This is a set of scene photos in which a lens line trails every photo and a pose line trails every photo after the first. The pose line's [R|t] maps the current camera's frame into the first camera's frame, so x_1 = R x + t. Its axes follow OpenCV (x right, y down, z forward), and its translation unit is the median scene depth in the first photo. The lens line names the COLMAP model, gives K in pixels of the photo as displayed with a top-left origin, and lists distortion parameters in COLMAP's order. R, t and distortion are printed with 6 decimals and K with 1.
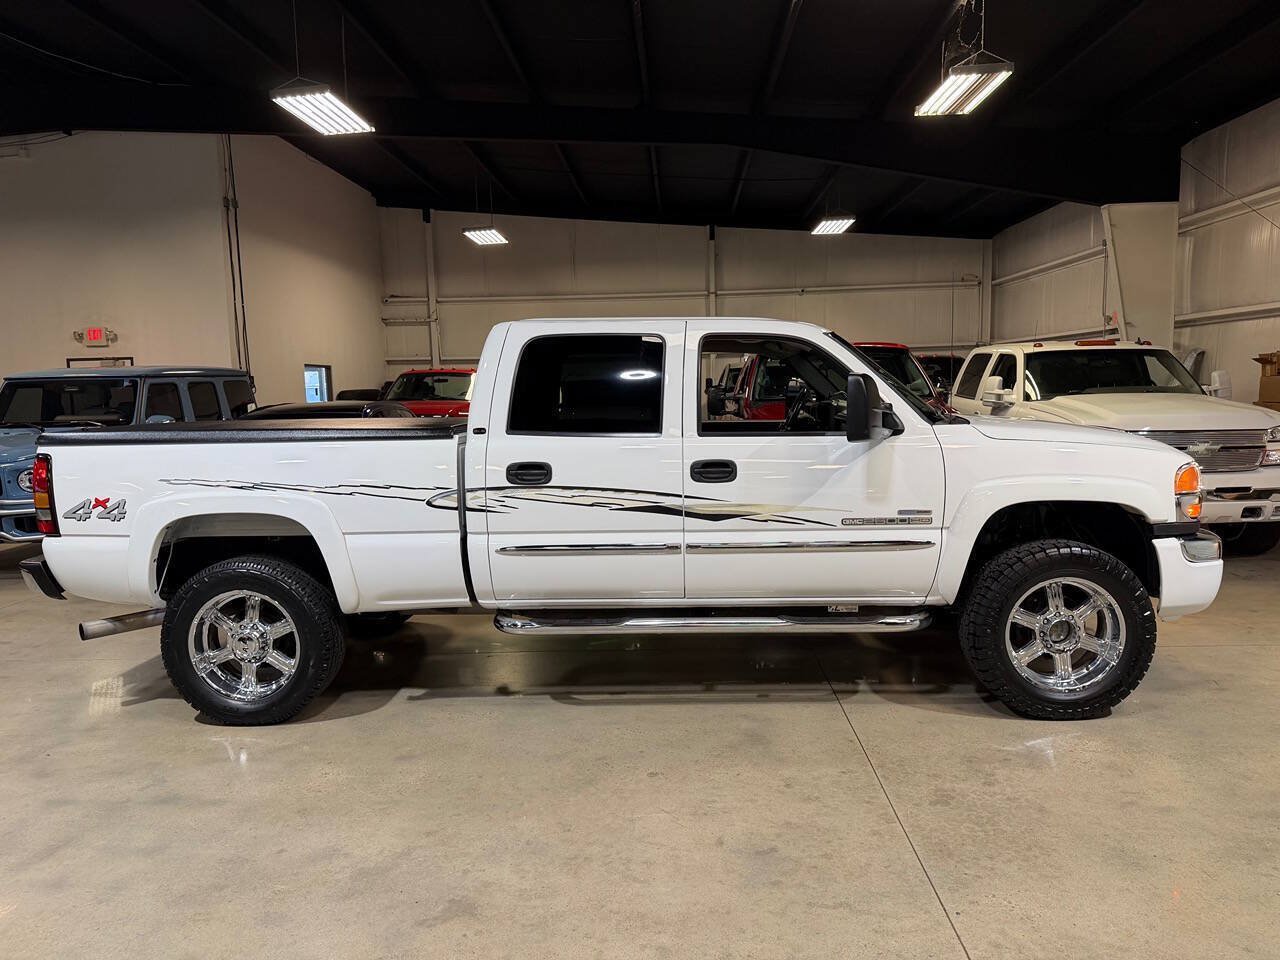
lens RADIAL K [[897.6, 0, 640.0], [0, 897.6, 480.0], [0, 0, 1]] dist [0.089139, -0.128346]
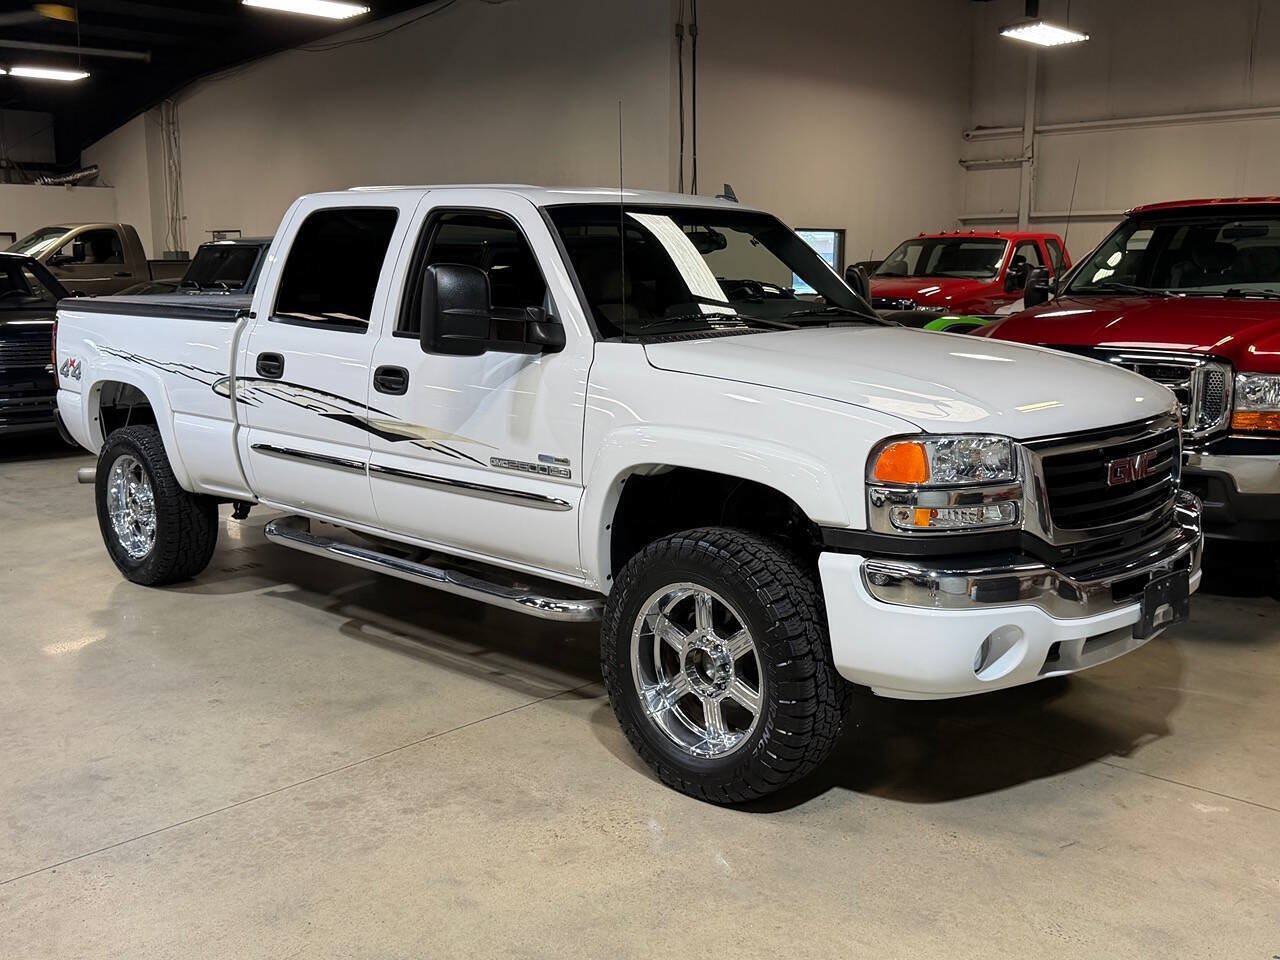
lens RADIAL K [[1257.5, 0, 640.0], [0, 1257.5, 480.0], [0, 0, 1]] dist [0.190210, -0.426367]
pose [[0.744753, 0.135459, -0.653448, 1.004785], [-0.085900, 0.990495, 0.107425, -0.062542], [0.661789, -0.023874, 0.749310, 0.279734]]
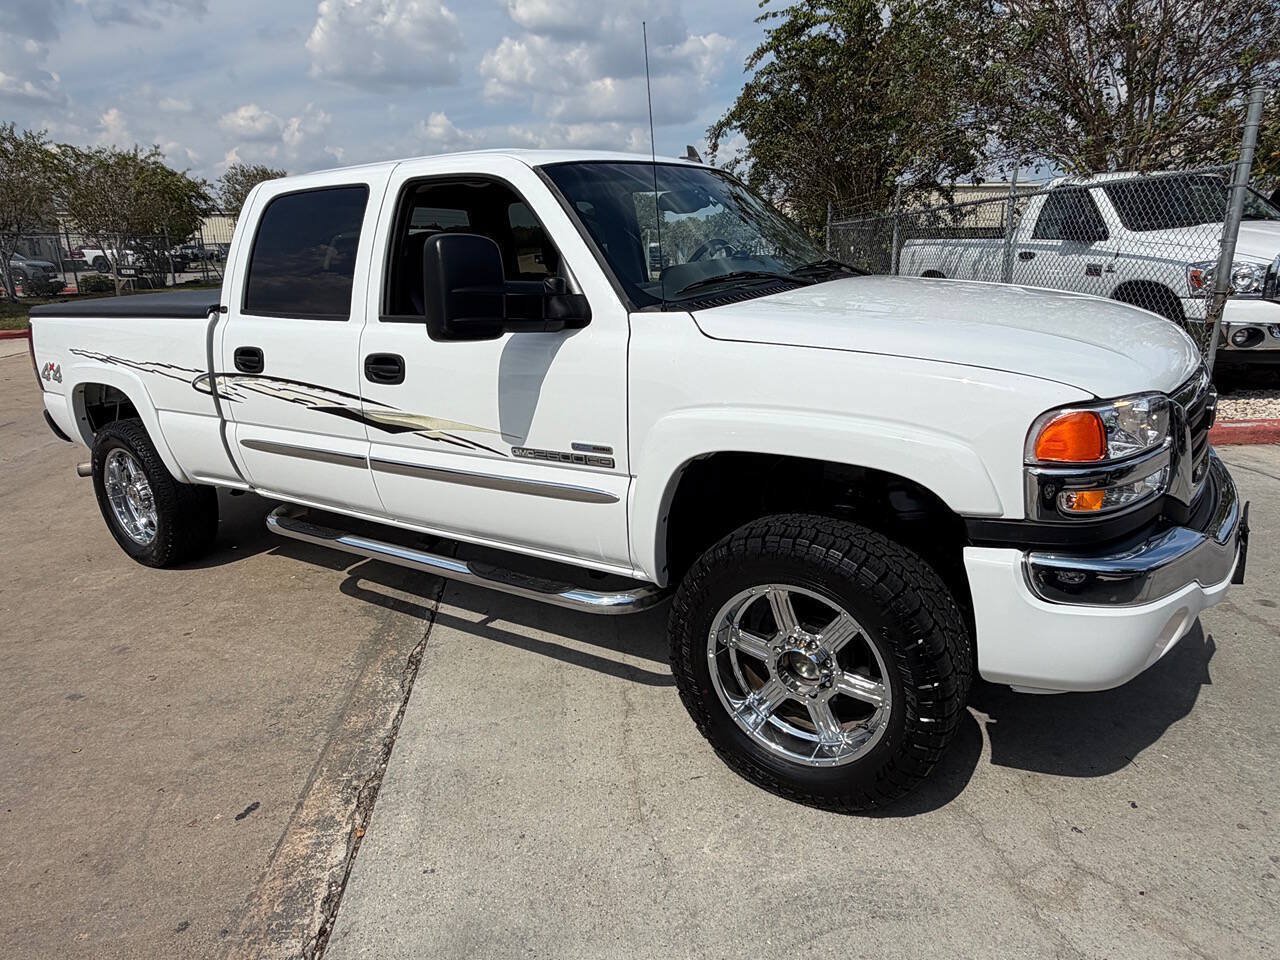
lens RADIAL K [[818.3, 0, 637.0], [0, 818.3, 478.3], [0, 0, 1]] dist [-0.012718, 0.018235]
pose [[0.844518, 0.122928, -0.521227, 0.633426], [-0.014517, 0.978195, 0.207179, -0.065378], [0.535330, -0.167400, 0.827888, 0.514408]]
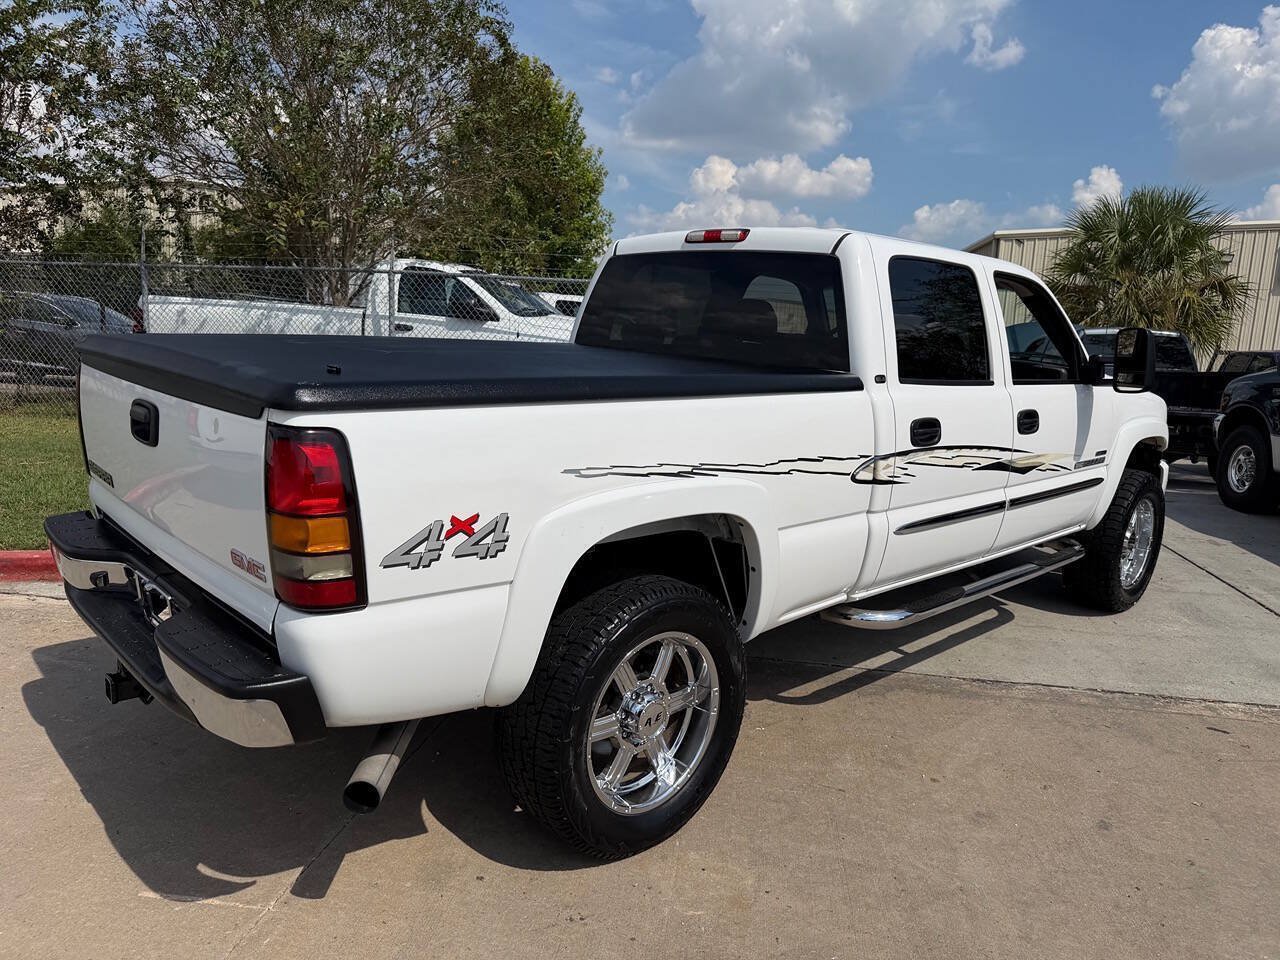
lens RADIAL K [[912.2, 0, 659.9], [0, 912.2, 483.6], [0, 0, 1]] dist [0.098102, -0.143085]
pose [[0.687723, -0.079472, 0.721610, -0.887395], [0.001870, 0.994181, 0.107708, -0.050916], [-0.725970, -0.072724, 0.683870, 0.599755]]
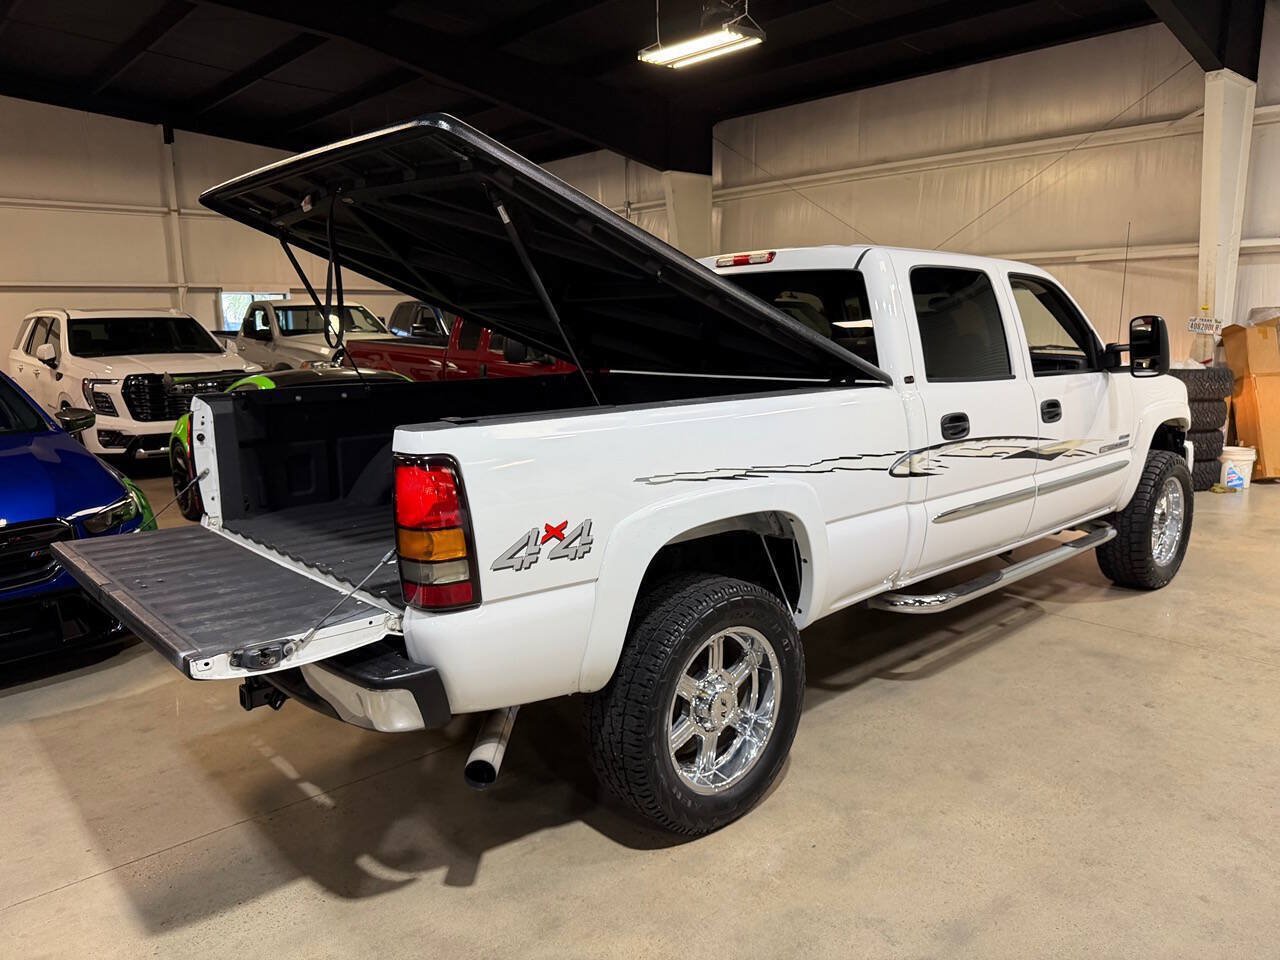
lens RADIAL K [[911.4, 0, 640.0], [0, 911.4, 480.0], [0, 0, 1]] dist [0.042000, -0.062460]
pose [[0.716262, -0.108066, 0.689413, -0.955033], [0.069249, 0.994067, 0.083876, -0.050957], [-0.694387, -0.012336, 0.719496, 0.569992]]
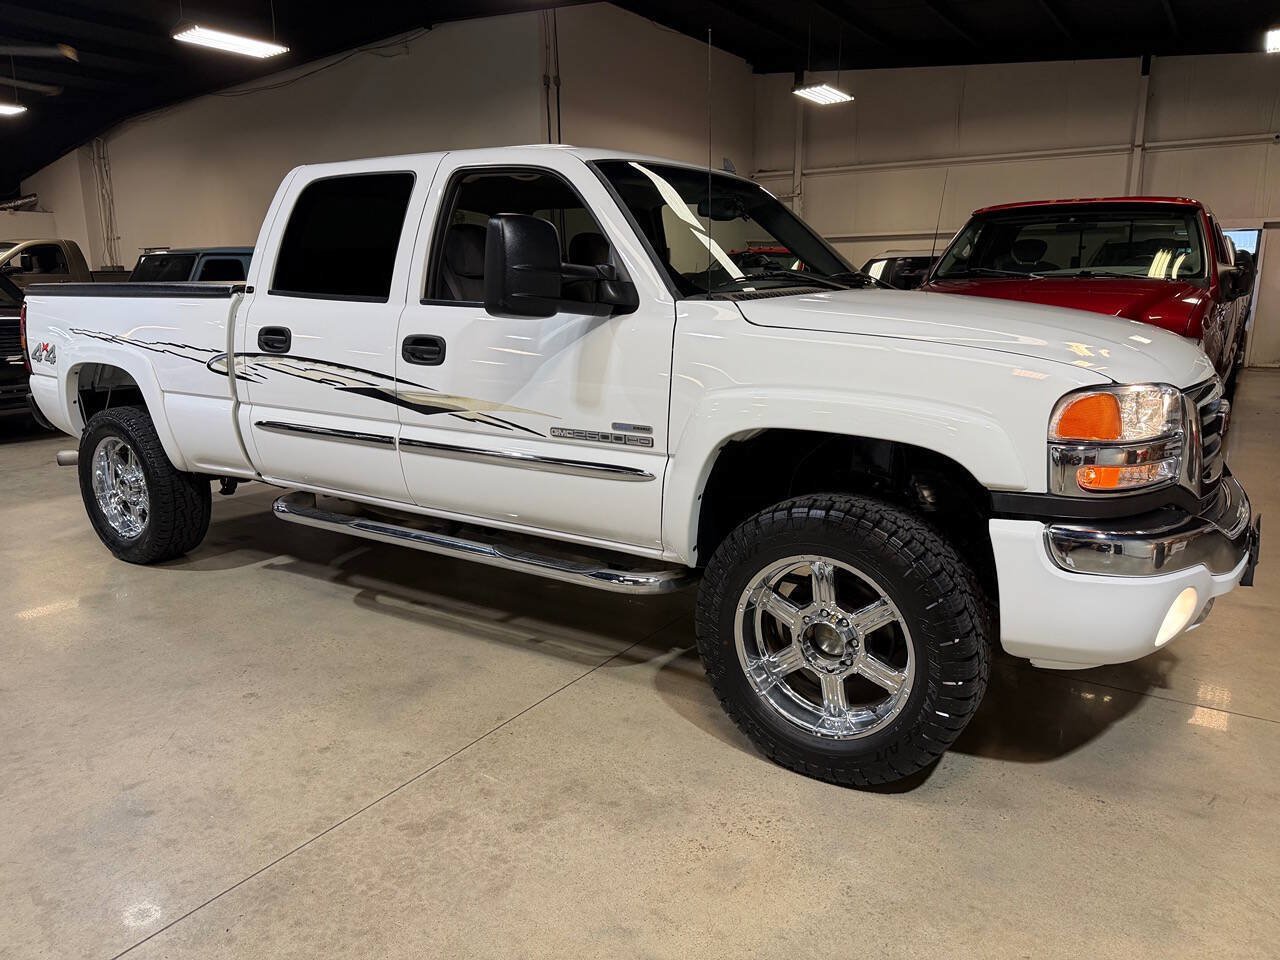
lens RADIAL K [[904.7, 0, 635.7], [0, 904.7, 479.0], [0, 0, 1]] dist [0.056033, -0.072277]
pose [[0.851150, 0.130762, -0.508375, 0.648566], [-0.070278, 0.988144, 0.136502, -0.019386], [0.520197, -0.080456, 0.850248, 0.409821]]
